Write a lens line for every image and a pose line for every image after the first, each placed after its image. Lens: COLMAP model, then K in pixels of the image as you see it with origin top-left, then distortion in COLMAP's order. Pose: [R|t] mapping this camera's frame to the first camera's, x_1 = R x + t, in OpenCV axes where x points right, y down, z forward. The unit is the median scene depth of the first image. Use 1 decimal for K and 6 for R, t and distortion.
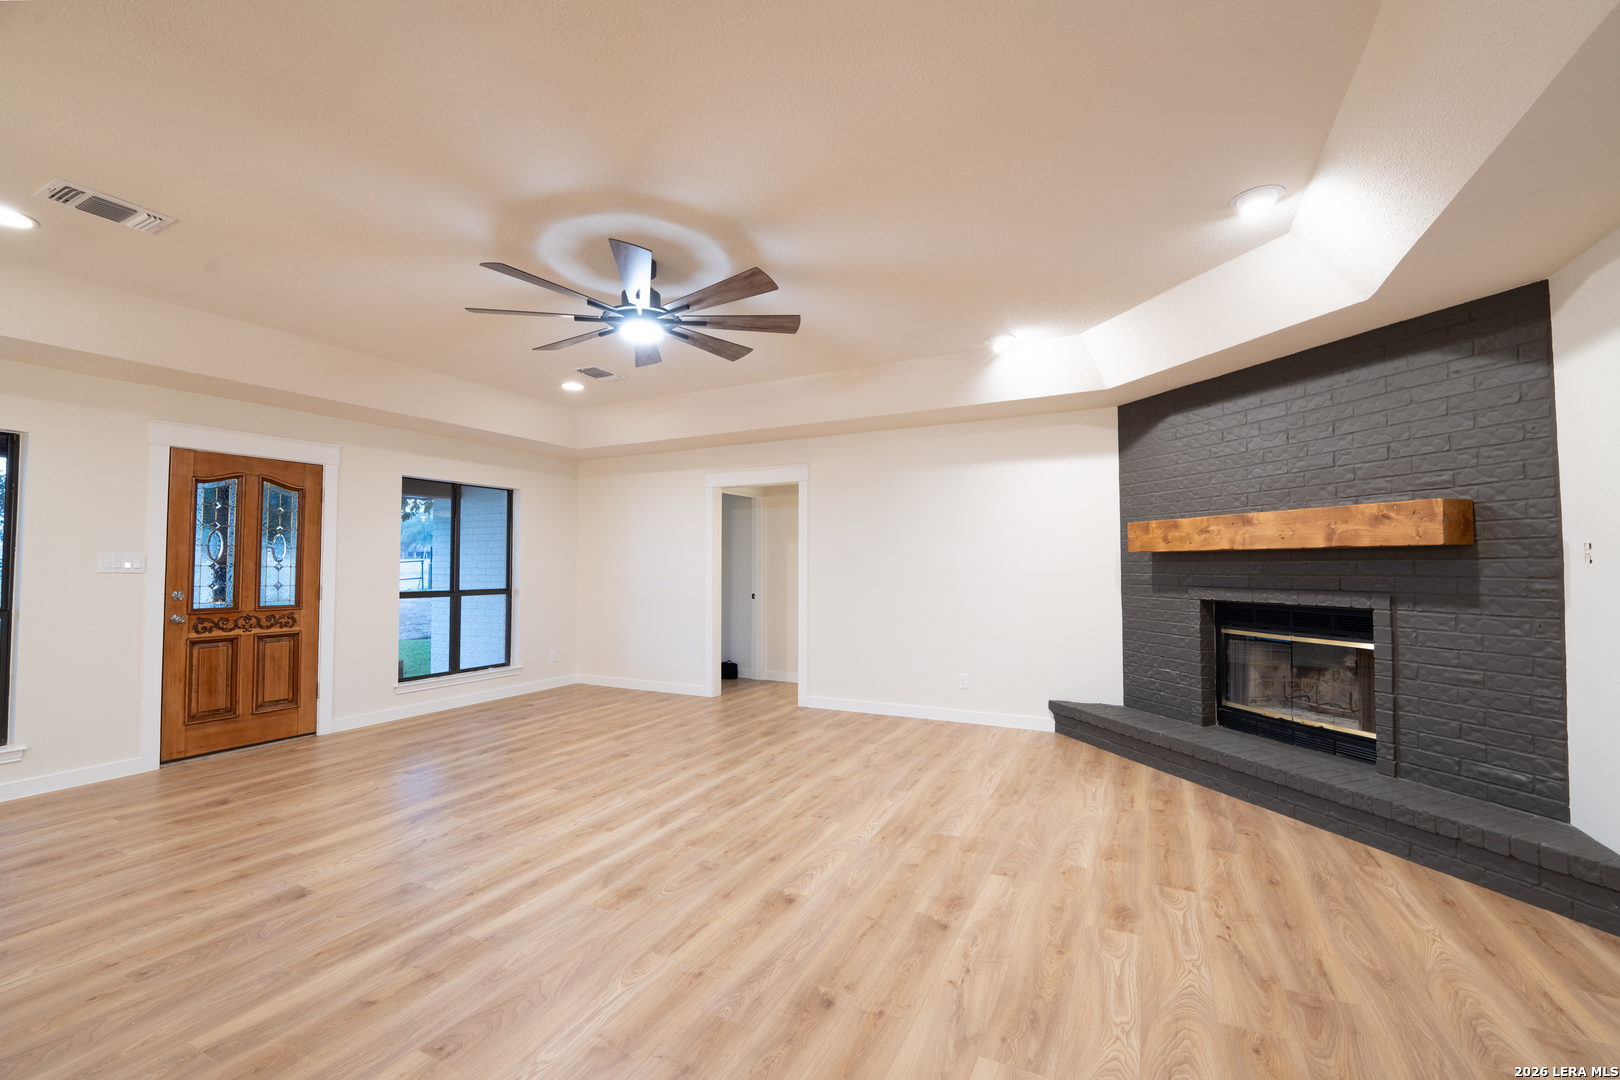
lens RADIAL K [[669.8, 0, 815.4], [0, 669.8, 541.0], [0, 0, 1]] dist [-0.010674, -0.000493]
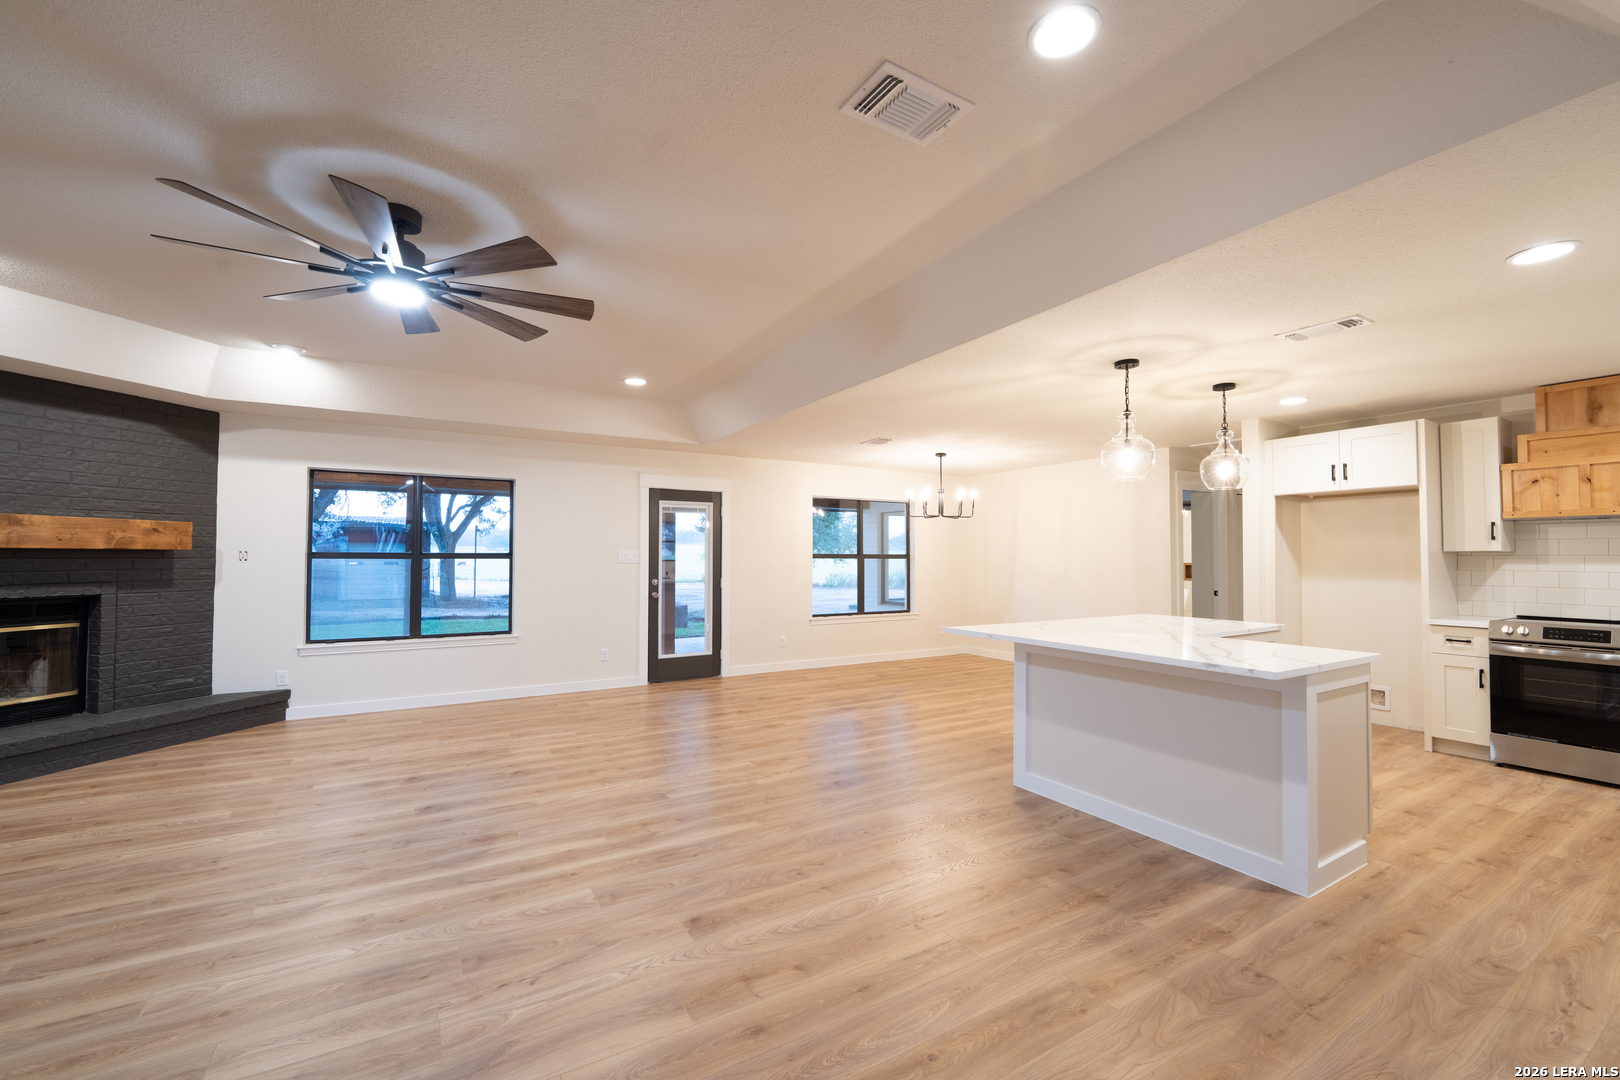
lens RADIAL K [[669.8, 0, 815.4], [0, 669.8, 541.0], [0, 0, 1]] dist [-0.010674, -0.000493]
pose [[-0.843015, 0.015112, 0.537678, -0.858431], [-0.017935, 0.998260, -0.056177, 0.032461], [-0.537592, -0.057002, -0.841277, 1.036932]]
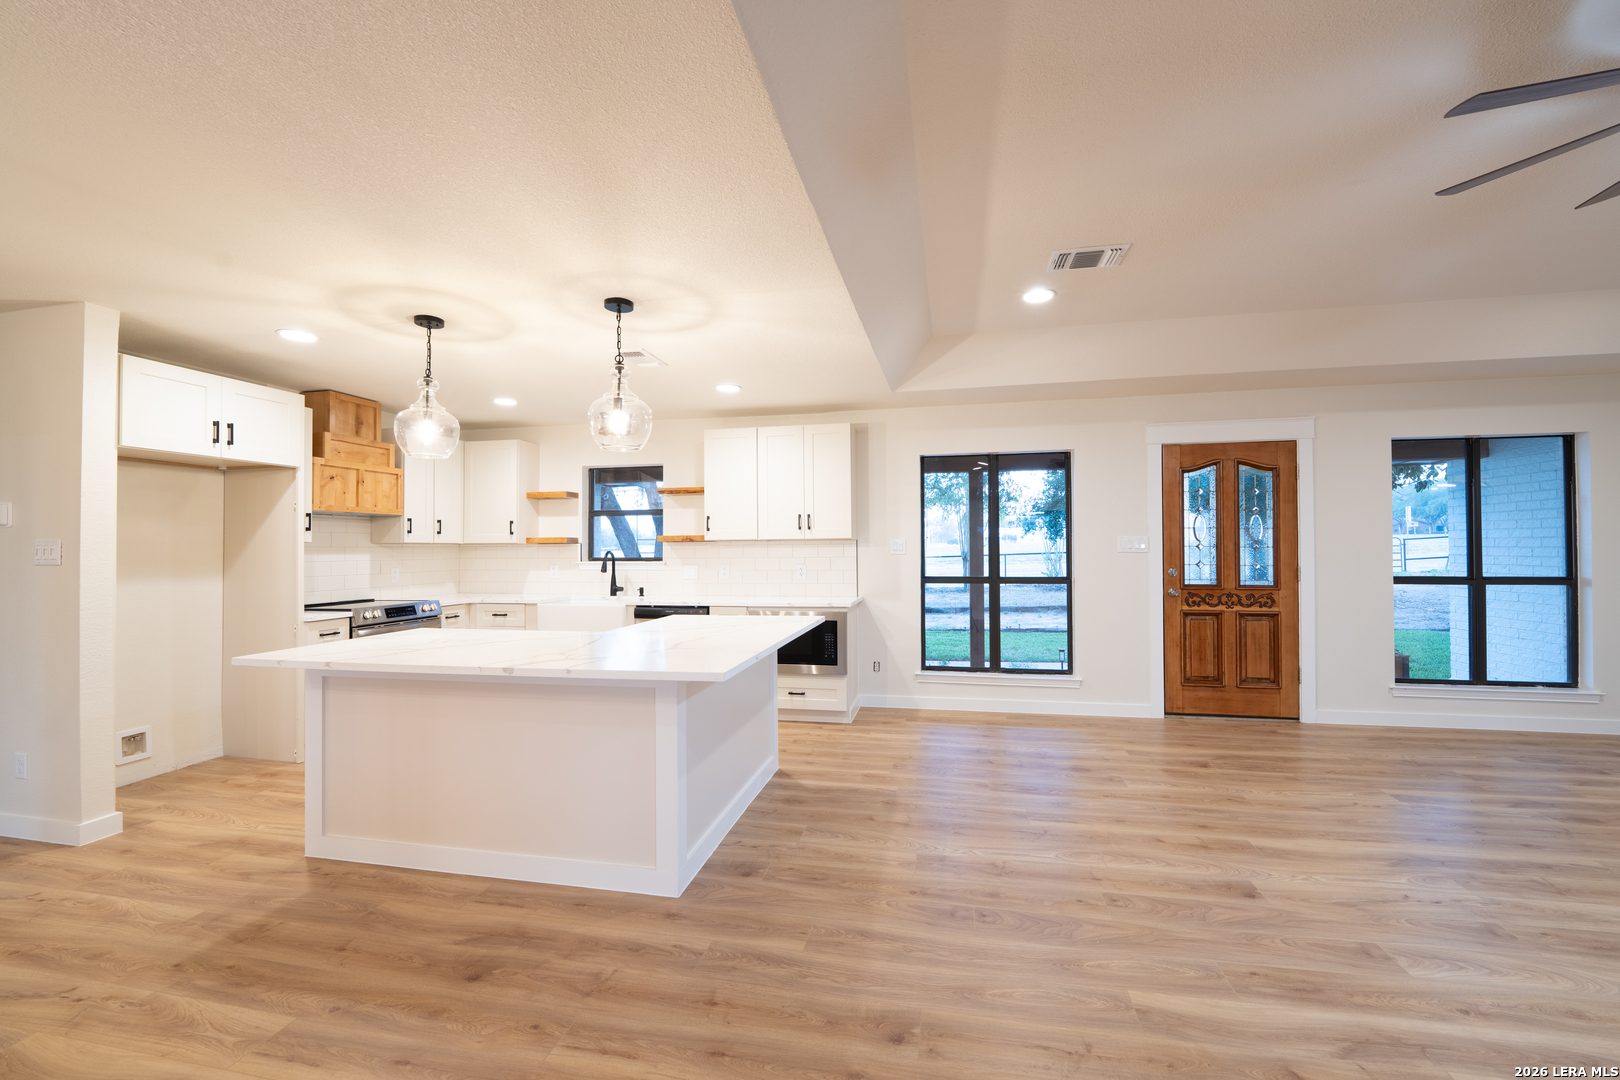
lens RADIAL K [[660.0, 0, 812.6], [0, 660.0, 538.7], [0, 0, 1]] dist [-0.013016, -0.000401]
pose [[0.255854, -0.010177, -0.966662, -0.014316], [0.040461, 0.999181, 0.000190, -0.001621], [0.965868, -0.039160, 0.256056, 0.103228]]
